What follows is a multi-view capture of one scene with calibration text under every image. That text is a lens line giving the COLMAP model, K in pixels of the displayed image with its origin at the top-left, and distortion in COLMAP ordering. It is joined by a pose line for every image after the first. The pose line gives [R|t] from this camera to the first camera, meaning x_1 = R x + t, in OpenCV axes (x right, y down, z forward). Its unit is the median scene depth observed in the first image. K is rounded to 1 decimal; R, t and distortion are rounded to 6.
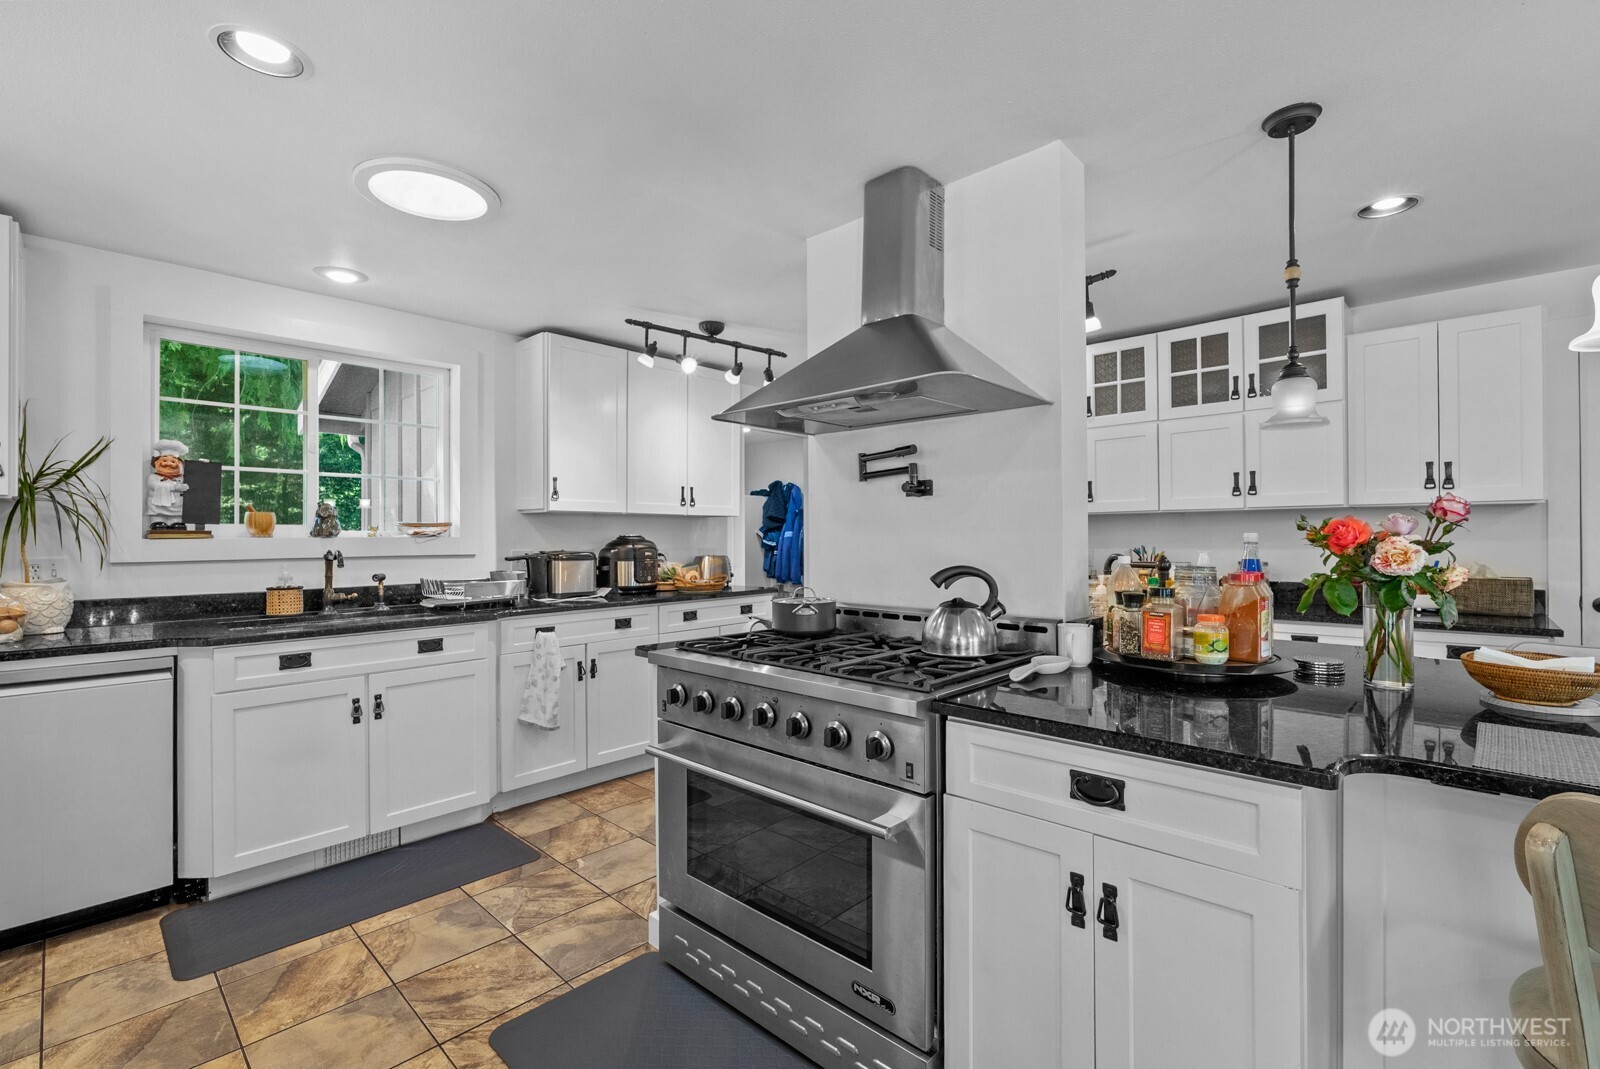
lens RADIAL K [[707.7, 0, 803.5], [0, 707.7, 538.6], [0, 0, 1]] dist [-0.004355, -0.000589]
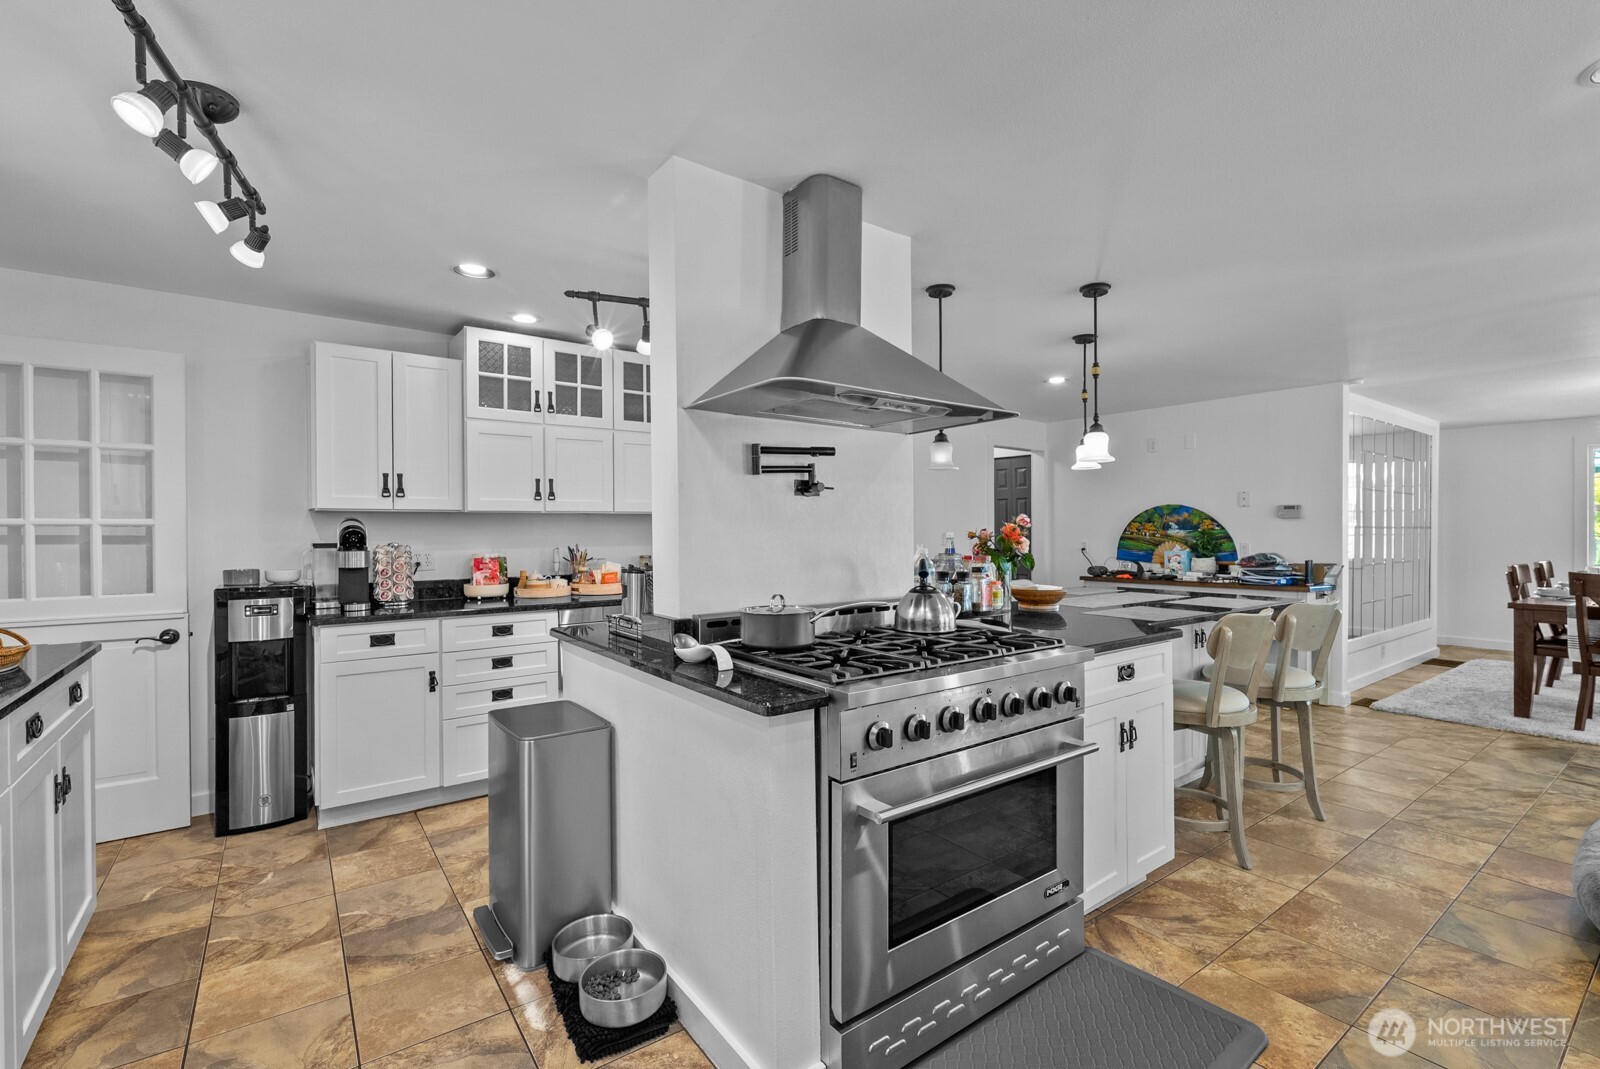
lens RADIAL K [[725.7, 0, 817.4], [0, 725.7, 532.7], [0, 0, 1]] dist [0.001912, -0.000133]
pose [[0.176856, 0.003455, 0.984231, -0.870453], [0.010181, 0.999934, -0.005339, -0.000220], [-0.984184, 0.010965, 0.176809, 0.801421]]
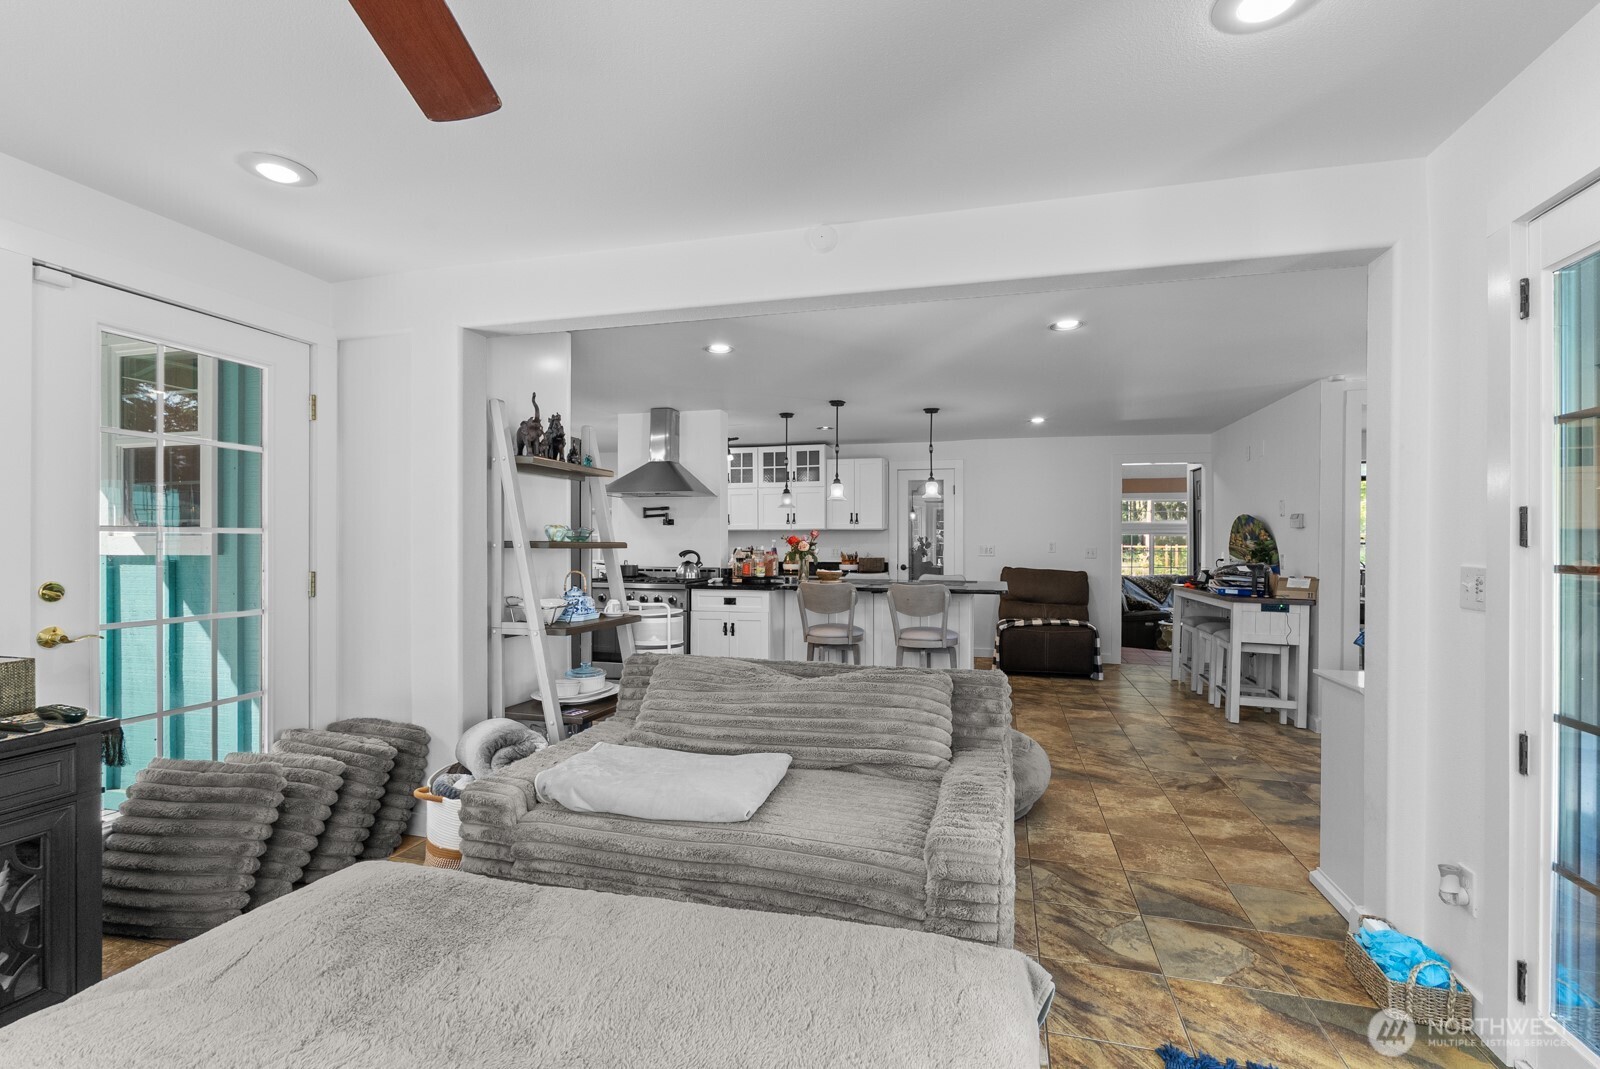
lens RADIAL K [[707.7, 0, 803.5], [0, 707.7, 538.6], [0, 0, 1]] dist [-0.004355, -0.000589]
pose [[0.881256, 0.009185, 0.472550, -0.644955], [-0.005959, 0.999948, -0.008323, 0.009790], [-0.472602, 0.004519, 0.881264, -1.579073]]
